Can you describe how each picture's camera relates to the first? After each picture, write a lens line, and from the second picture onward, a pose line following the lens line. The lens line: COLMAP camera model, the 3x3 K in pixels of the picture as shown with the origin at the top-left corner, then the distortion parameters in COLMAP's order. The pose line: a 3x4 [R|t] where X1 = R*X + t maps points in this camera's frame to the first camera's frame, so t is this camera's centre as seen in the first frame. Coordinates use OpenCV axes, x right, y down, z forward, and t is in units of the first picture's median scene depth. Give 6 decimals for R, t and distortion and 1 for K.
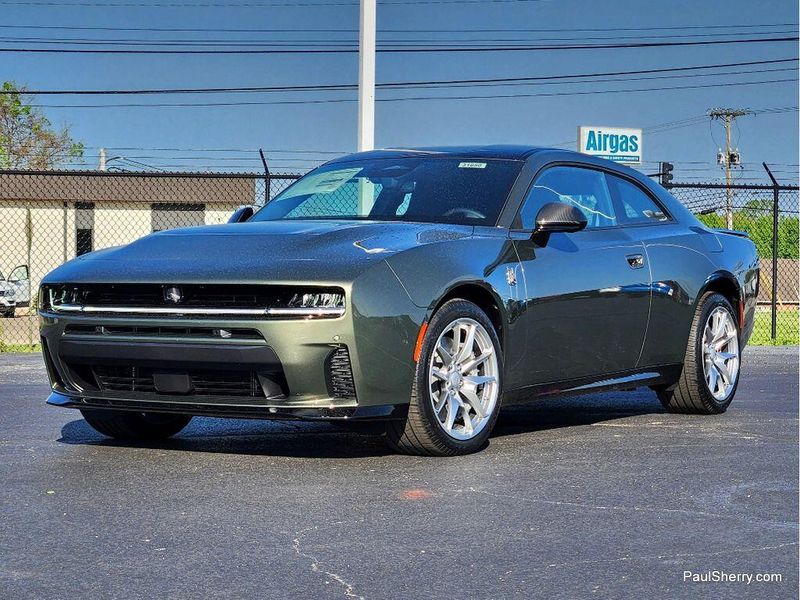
lens RADIAL K [[2696.7, 0, 400.0], [0, 2696.7, 300.0], [0, 0, 1]] dist [-0.149500, -0.203016]
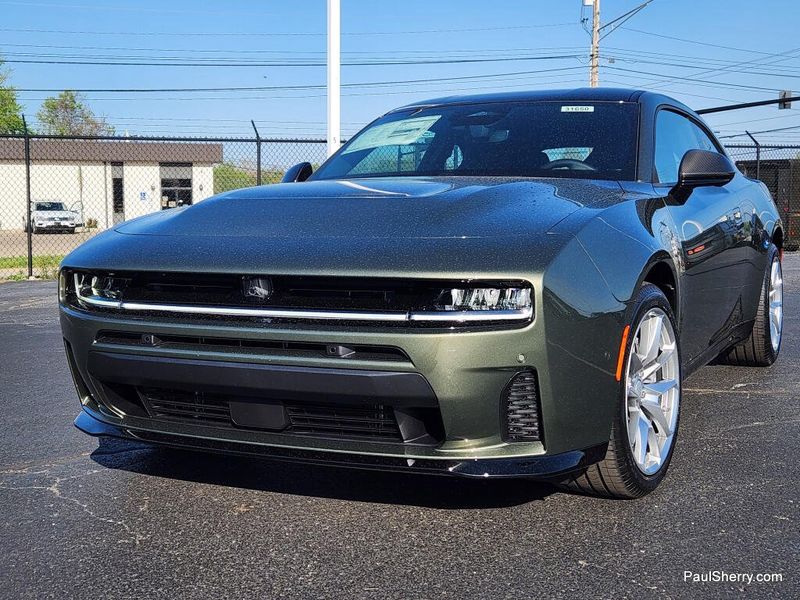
lens RADIAL K [[1222.2, 0, 400.0], [0, 1222.2, 300.0], [0, 0, 1]] dist [0.128416, -0.085015]
pose [[0.994147, -0.021053, 0.105968, -0.078706], [0.012967, 0.996991, 0.076427, -0.021682], [-0.107258, -0.074605, 0.991428, 0.665106]]
